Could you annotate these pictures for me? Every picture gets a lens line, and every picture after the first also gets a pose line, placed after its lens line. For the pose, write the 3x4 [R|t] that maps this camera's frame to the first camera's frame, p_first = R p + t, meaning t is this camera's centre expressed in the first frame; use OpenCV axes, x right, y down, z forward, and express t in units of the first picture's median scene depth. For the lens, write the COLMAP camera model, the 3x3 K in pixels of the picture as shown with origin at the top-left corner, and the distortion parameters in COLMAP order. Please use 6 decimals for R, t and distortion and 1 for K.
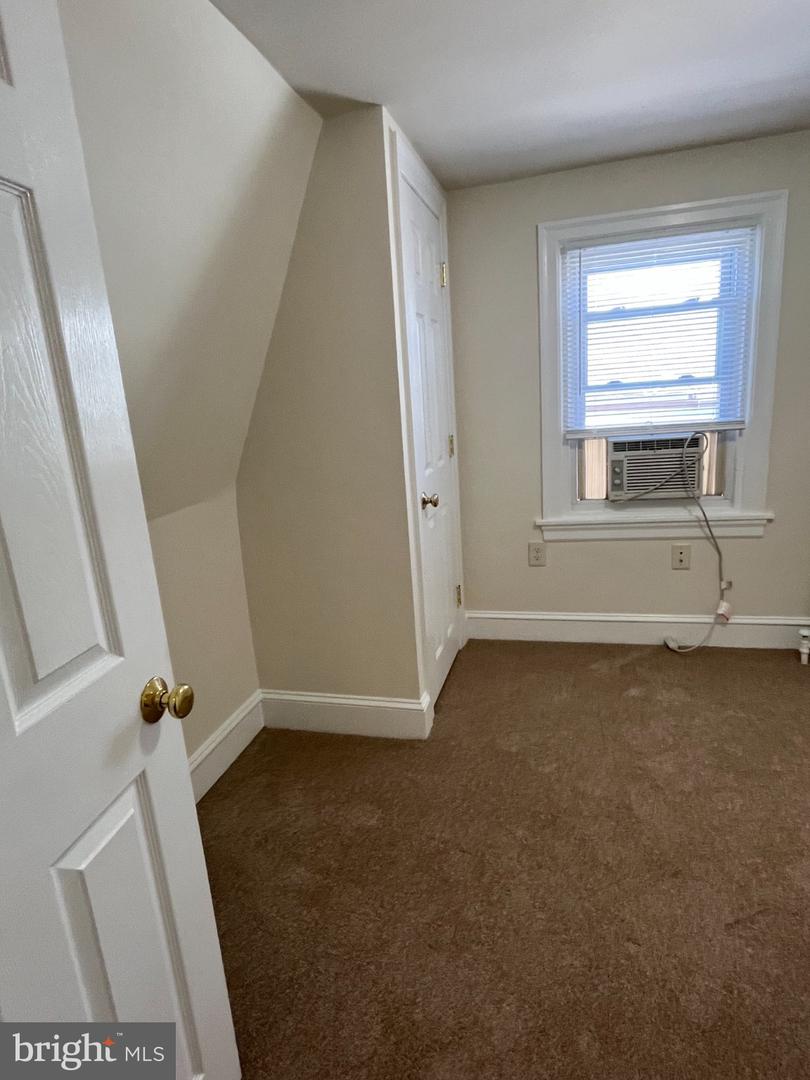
lens RADIAL K [[599.4, 0, 409.4], [0, 599.4, 540.3], [0, 0, 1]] dist [-0.002180, -0.001311]
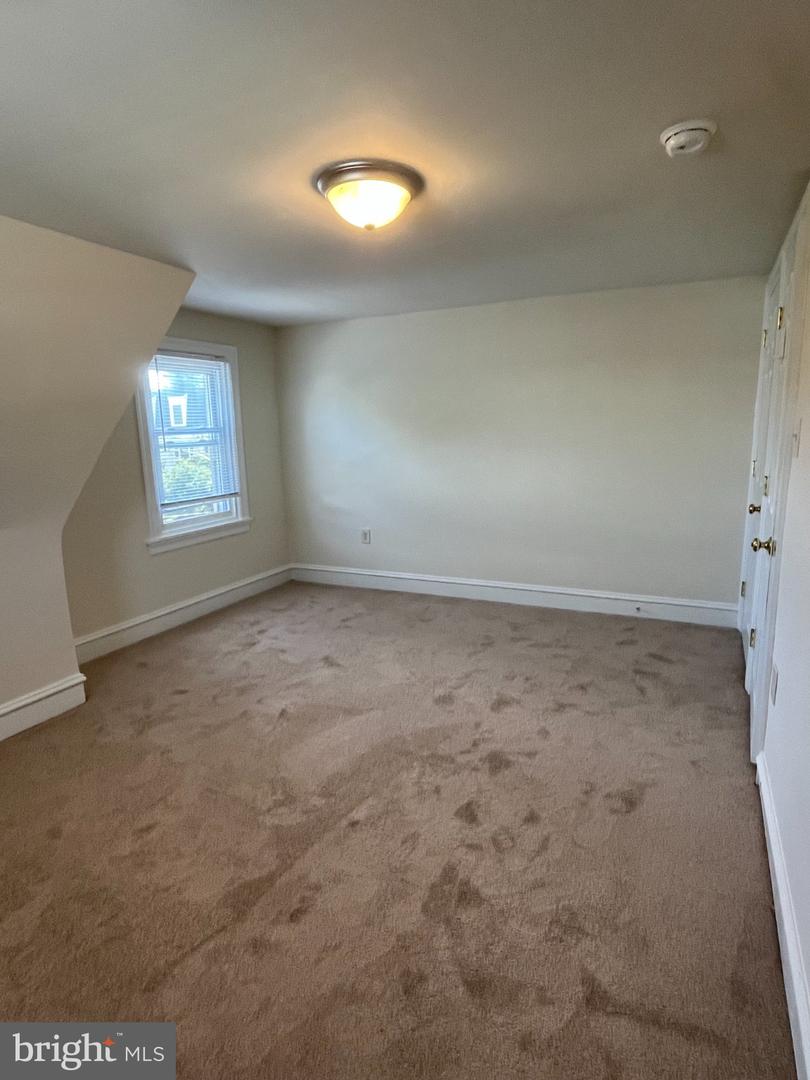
lens RADIAL K [[599.4, 0, 409.4], [0, 599.4, 540.3], [0, 0, 1]] dist [-0.002180, -0.001311]
pose [[0.203718, -0.115695, 0.972170, -0.993917], [0.243981, 0.967664, 0.064033, 0.023521], [-0.948142, 0.224146, 0.225358, 0.150486]]
